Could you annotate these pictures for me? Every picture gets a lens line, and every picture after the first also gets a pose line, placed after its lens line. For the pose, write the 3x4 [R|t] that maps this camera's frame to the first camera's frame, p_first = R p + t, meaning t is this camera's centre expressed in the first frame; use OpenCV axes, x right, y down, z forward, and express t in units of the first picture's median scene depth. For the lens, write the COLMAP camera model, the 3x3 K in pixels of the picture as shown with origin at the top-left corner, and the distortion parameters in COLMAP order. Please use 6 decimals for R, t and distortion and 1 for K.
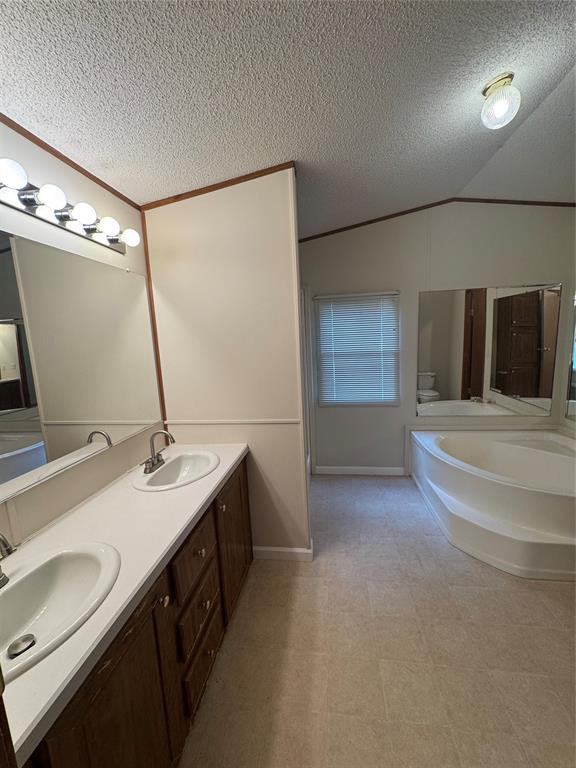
lens RADIAL K [[306.1, 0, 286.7], [0, 306.1, 383.6], [0, 0, 1]] dist [-0.003316, -0.000071]
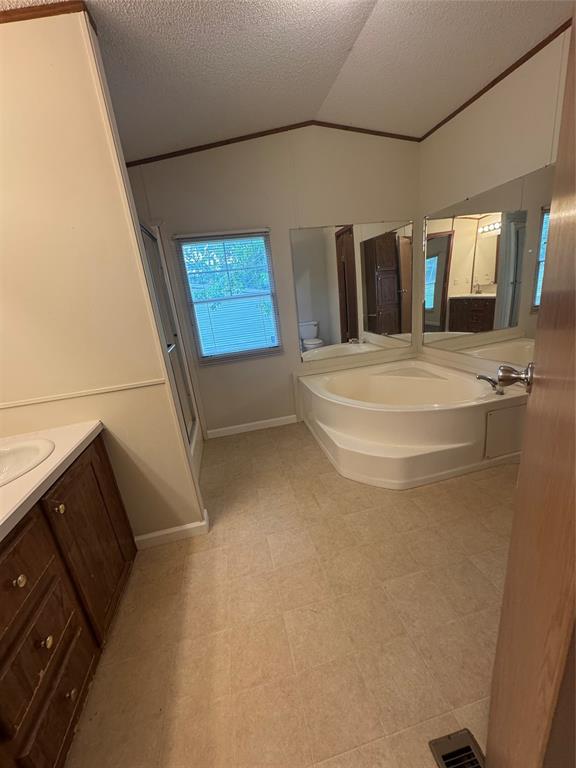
lens RADIAL K [[306.1, 0, 286.7], [0, 306.1, 383.6], [0, 0, 1]] dist [-0.003316, -0.000071]
pose [[0.936812, -0.152379, 0.314904, 0.073220], [0.114745, 0.984195, 0.134887, 0.047690], [-0.330481, -0.090230, 0.939490, 0.103213]]
